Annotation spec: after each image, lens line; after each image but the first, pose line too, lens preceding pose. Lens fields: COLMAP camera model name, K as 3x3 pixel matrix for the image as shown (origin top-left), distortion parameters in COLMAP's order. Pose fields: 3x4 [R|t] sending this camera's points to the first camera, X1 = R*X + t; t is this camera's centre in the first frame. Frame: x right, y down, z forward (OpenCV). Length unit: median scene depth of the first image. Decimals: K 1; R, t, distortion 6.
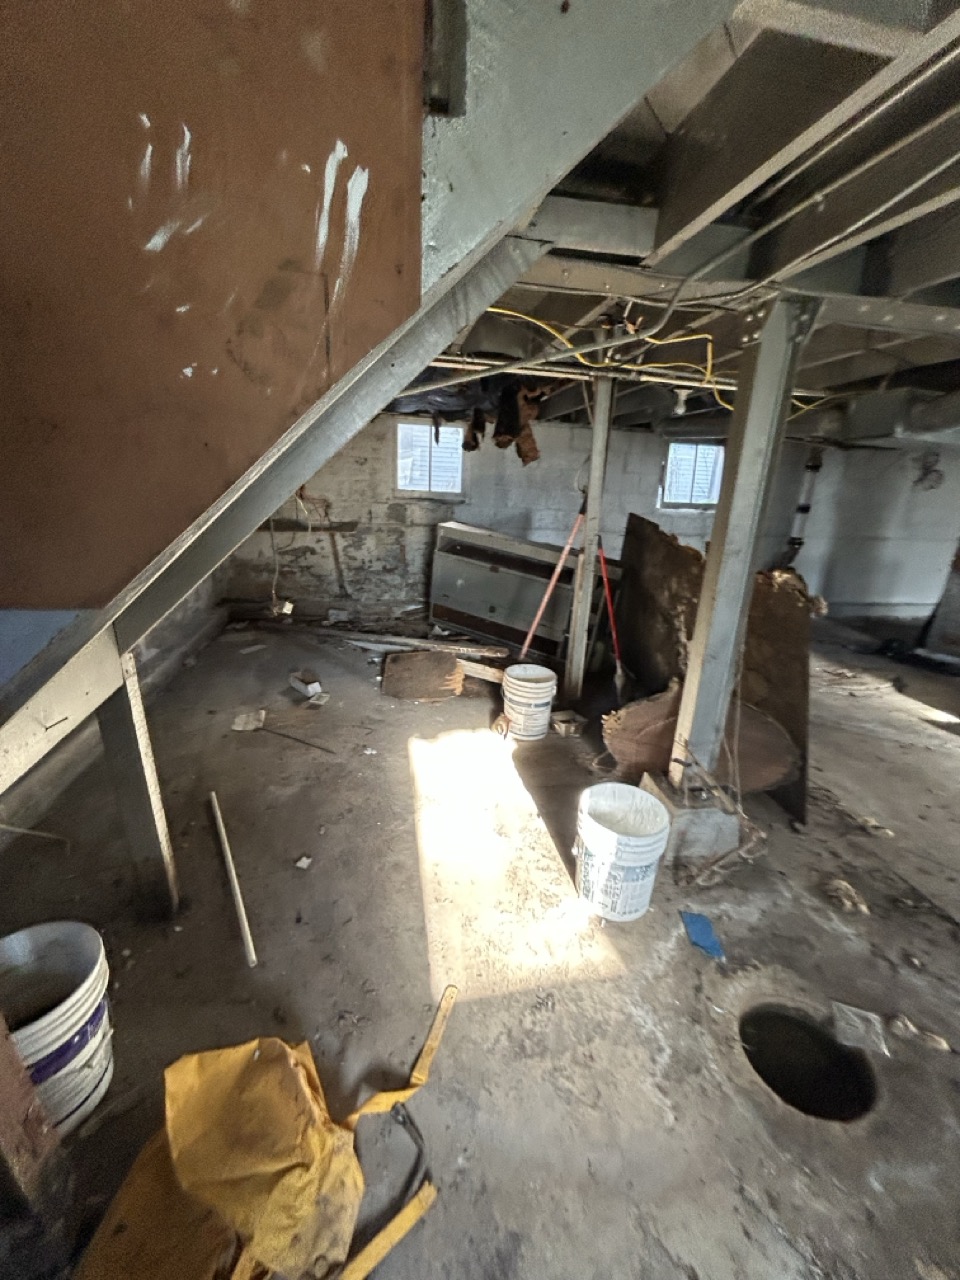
lens RADIAL K [[514.8, 0, 476.3], [0, 514.8, 640.4], [0, 0, 1]] dist [-0.002685, -0.000200]
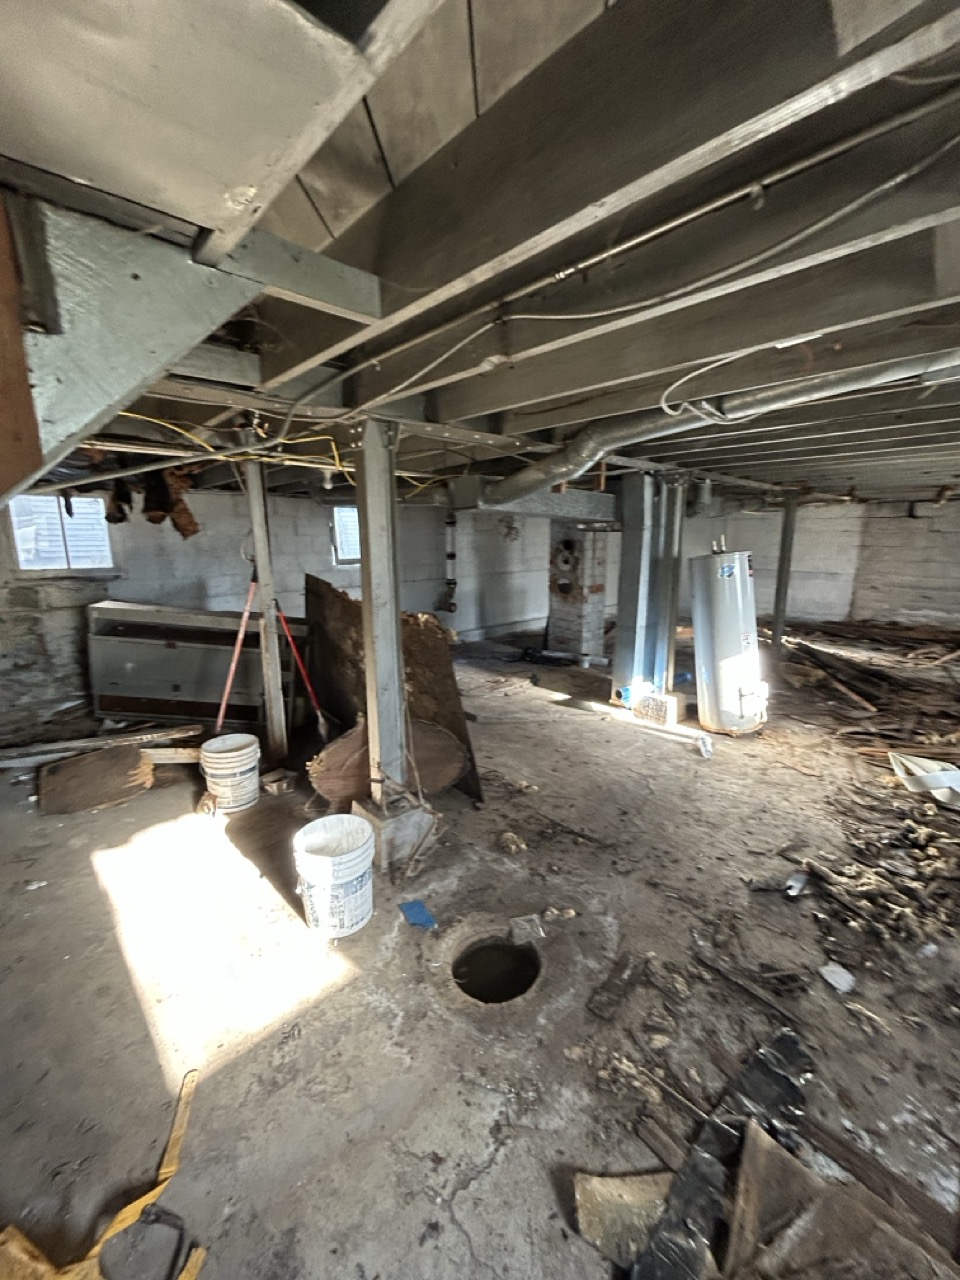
lens RADIAL K [[514.8, 0, 479.5], [0, 514.8, 639.5], [0, 0, 1]] dist [-0.002685, -0.000200]
pose [[0.832060, -0.156448, 0.532166, 0.012279], [0.209214, 0.977057, -0.039876, 0.012412], [-0.513718, 0.144515, 0.845701, -0.160053]]
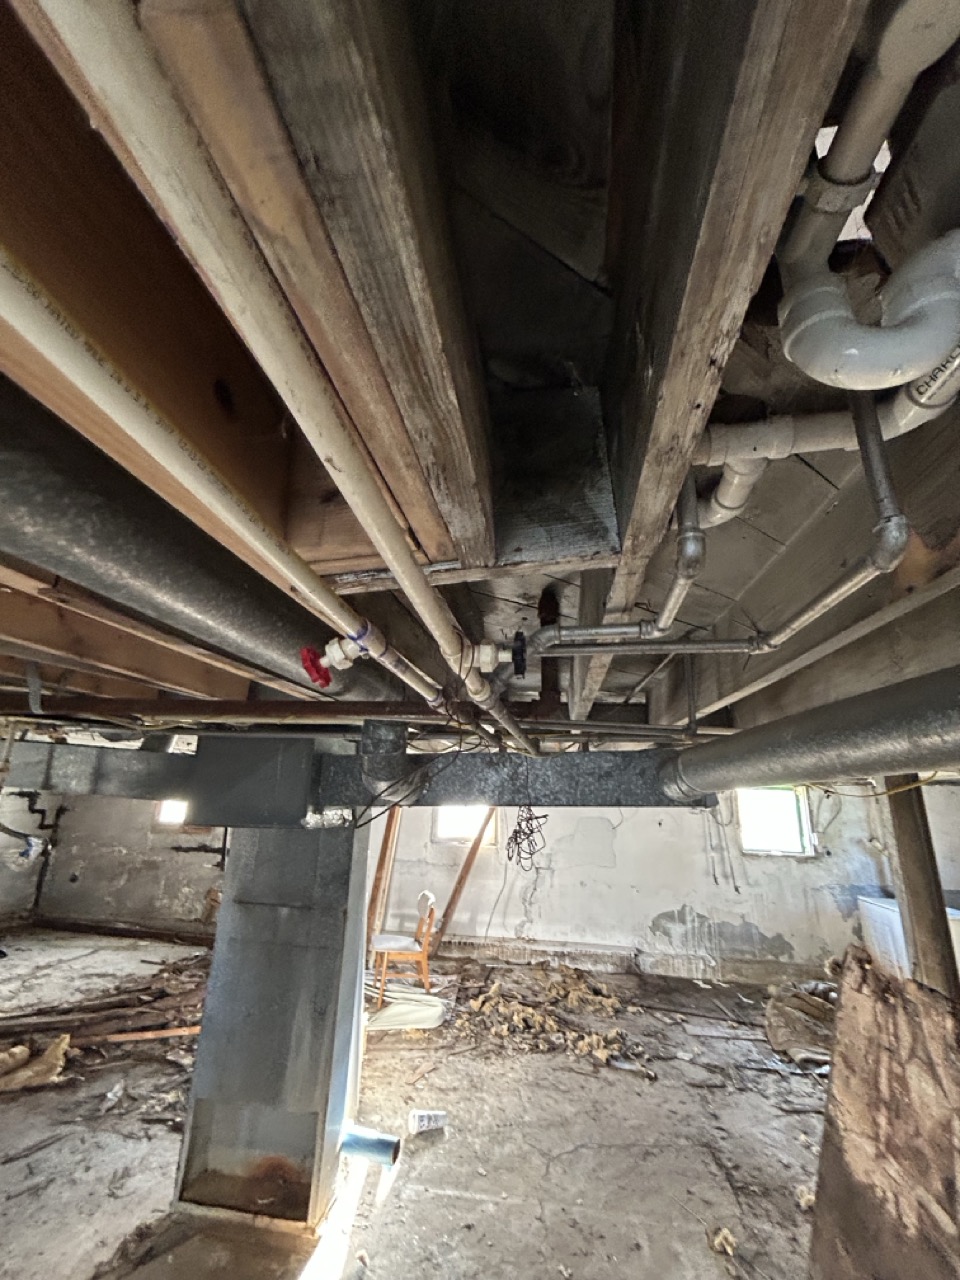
lens RADIAL K [[514.8, 0, 482.0], [0, 514.8, 642.6], [0, 0, 1]] dist [-0.002685, -0.000200]
pose [[-0.947216, 0.016503, 0.320171, 0.931981], [0.029977, 0.998858, 0.037201, -0.801593], [-0.319192, 0.044835, -0.946629, 2.086243]]
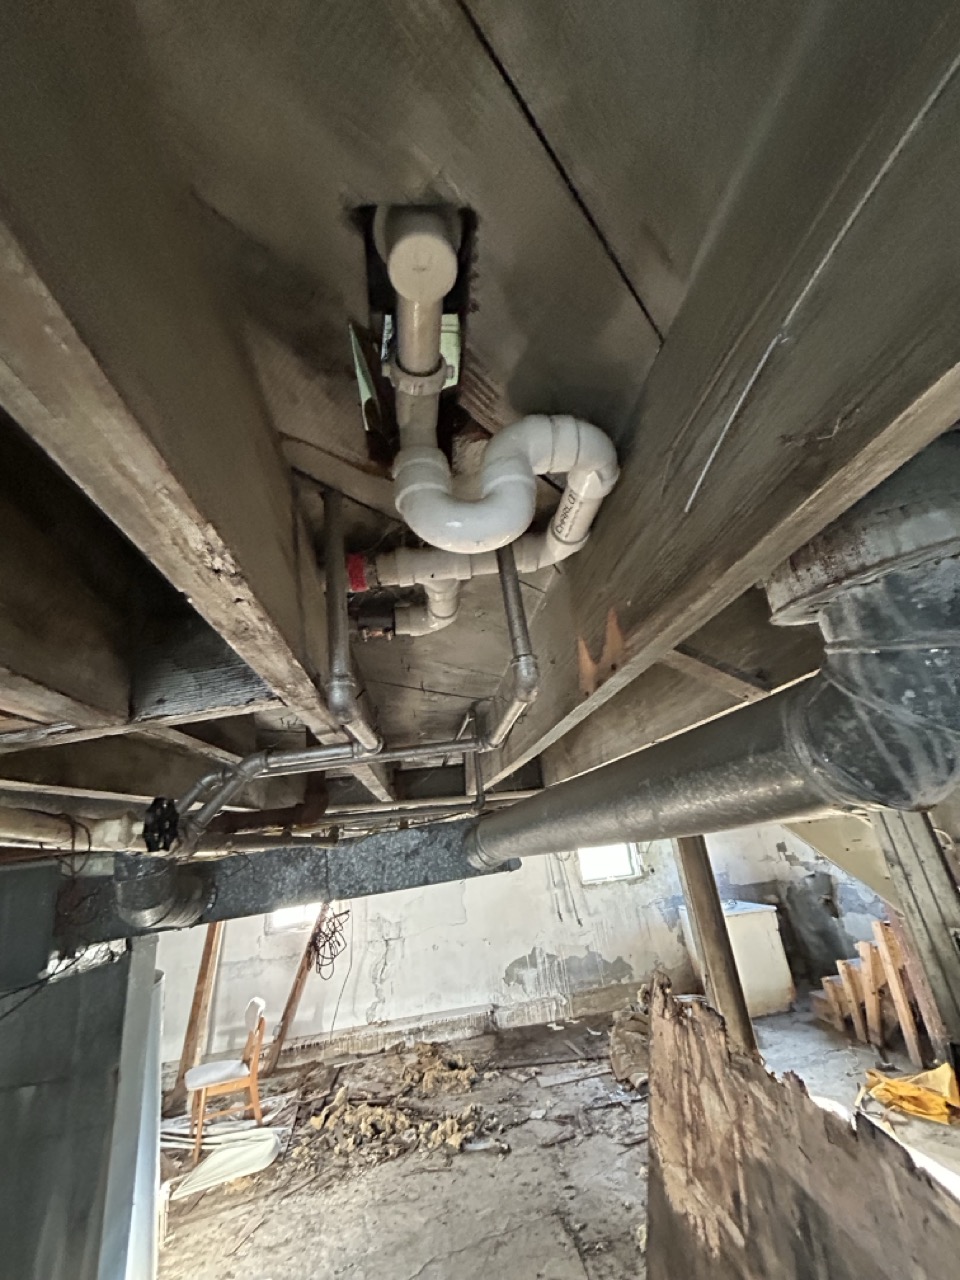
lens RADIAL K [[514.8, 0, 483.2], [0, 514.8, 642.1], [0, 0, 1]] dist [-0.002685, -0.000200]
pose [[-0.994744, 0.095667, 0.036510, 0.831752], [0.094455, 0.994962, -0.033596, -0.847731], [-0.039540, -0.029971, -0.998768, 2.055158]]
